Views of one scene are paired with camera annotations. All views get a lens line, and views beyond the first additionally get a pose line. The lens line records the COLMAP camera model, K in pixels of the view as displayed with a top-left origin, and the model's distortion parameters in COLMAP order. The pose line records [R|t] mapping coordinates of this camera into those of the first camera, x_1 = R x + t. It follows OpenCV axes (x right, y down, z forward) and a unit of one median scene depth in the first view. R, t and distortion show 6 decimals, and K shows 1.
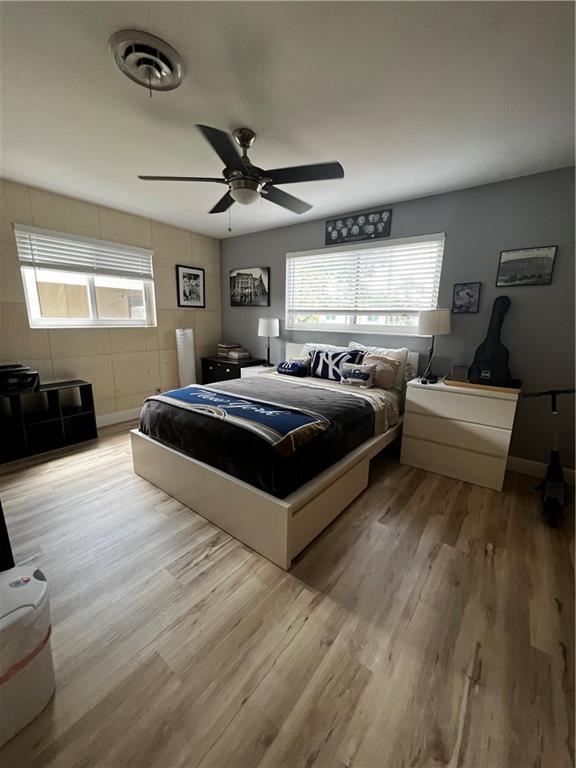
lens RADIAL K [[307.0, 0, 289.8], [0, 307.0, 383.3], [0, 0, 1]] dist [-0.001737, 0.000446]
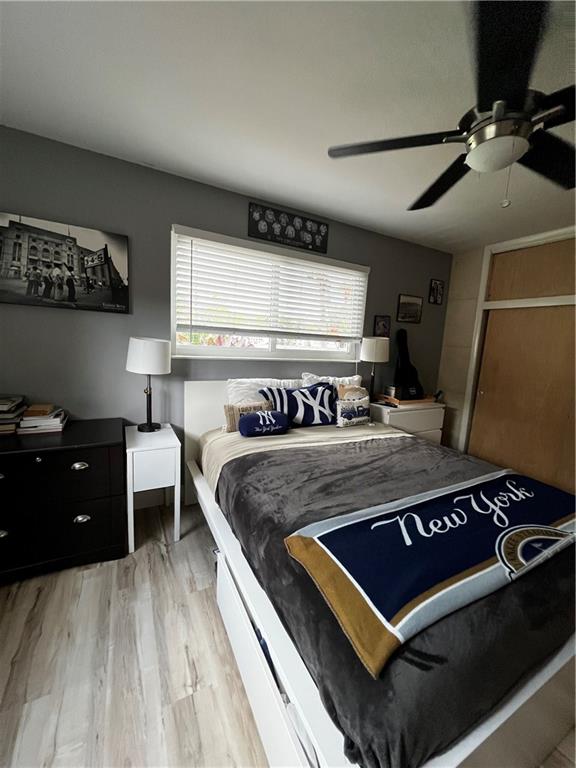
lens RADIAL K [[307.0, 0, 288.6], [0, 307.0, 379.9], [0, 0, 1]] dist [-0.001737, 0.000446]
pose [[0.419766, -0.099371, 0.902176, -0.518091], [0.153598, 0.987429, 0.037295, -0.149640], [-0.894541, 0.122918, 0.429753, 0.690019]]
